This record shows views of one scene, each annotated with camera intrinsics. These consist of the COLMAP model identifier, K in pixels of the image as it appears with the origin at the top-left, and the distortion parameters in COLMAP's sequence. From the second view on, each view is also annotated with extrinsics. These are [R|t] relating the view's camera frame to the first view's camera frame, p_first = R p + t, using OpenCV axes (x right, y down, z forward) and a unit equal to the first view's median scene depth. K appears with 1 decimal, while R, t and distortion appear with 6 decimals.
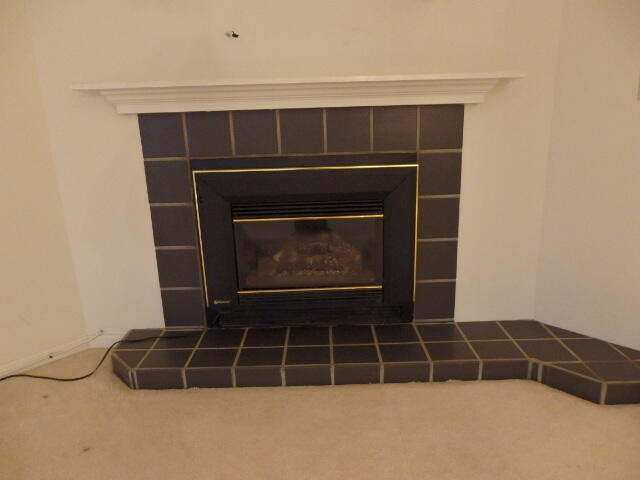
lens RADIAL K [[471.7, 0, 320.0], [0, 471.7, 240.0], [0, 0, 1]] dist [-0.001155, -0.000218]
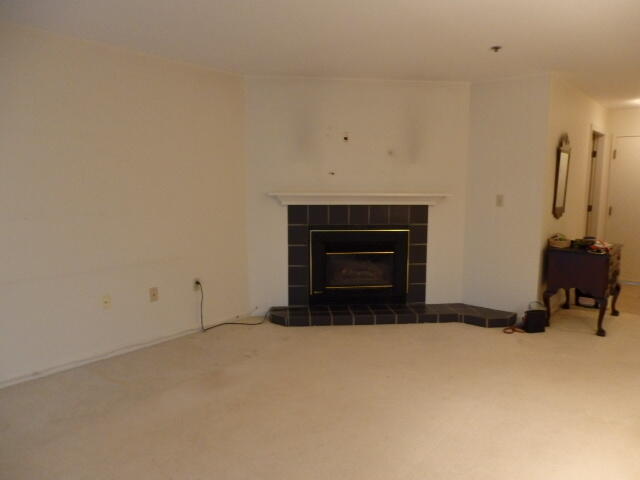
lens RADIAL K [[471.7, 0, 320.0], [0, 471.7, 240.0], [0, 0, 1]] dist [-0.001155, -0.000218]
pose [[0.995798, 0.019502, 0.089477, -0.412464], [-0.006074, 0.988976, -0.147949, 0.222923], [-0.091376, 0.146784, 0.984939, -1.171049]]
